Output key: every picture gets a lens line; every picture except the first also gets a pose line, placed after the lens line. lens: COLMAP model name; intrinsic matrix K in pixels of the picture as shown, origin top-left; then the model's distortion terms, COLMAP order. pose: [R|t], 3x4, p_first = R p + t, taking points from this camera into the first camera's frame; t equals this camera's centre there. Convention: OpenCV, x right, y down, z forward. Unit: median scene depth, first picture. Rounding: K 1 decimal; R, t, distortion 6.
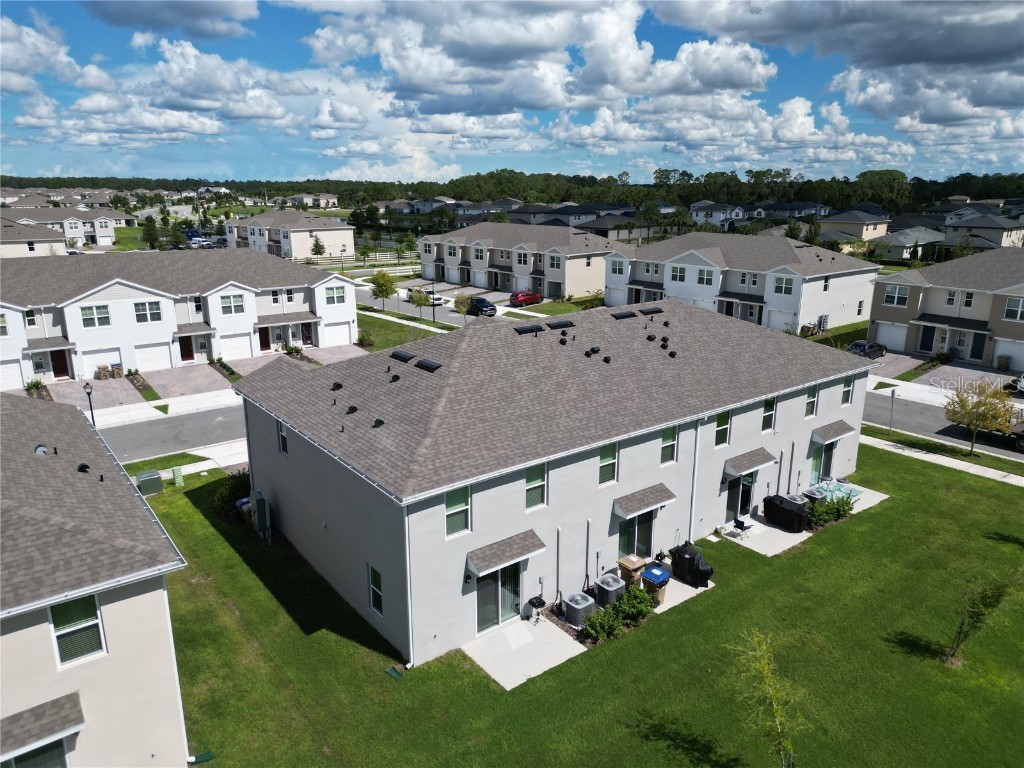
lens RADIAL K [[719.9, 0, 514.7], [0, 719.9, 386.7], [0, 0, 1]] dist [0.057964, -0.052044]
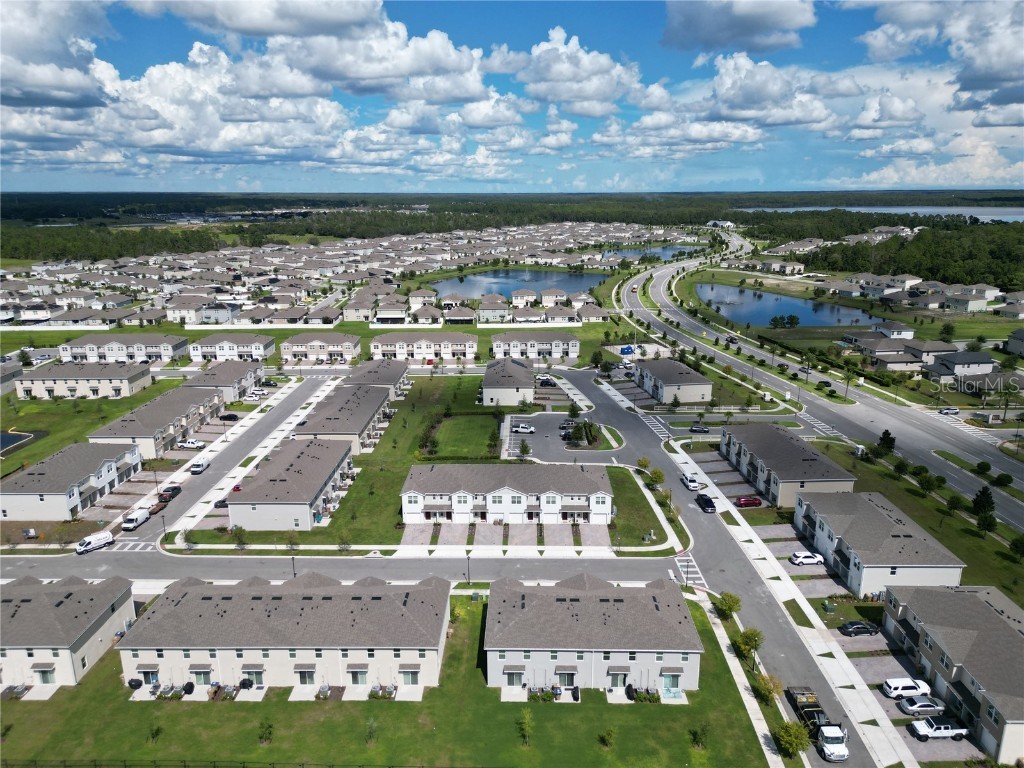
lens RADIAL K [[726.7, 0, 512.0], [0, 726.7, 384.0], [0, 0, 1]] dist [0.104121, -0.100799]
pose [[0.776991, 0.158940, -0.609117, 0.363457], [-0.159194, 0.985761, 0.054152, -0.252175], [0.609051, 0.054892, 0.791229, -0.377108]]
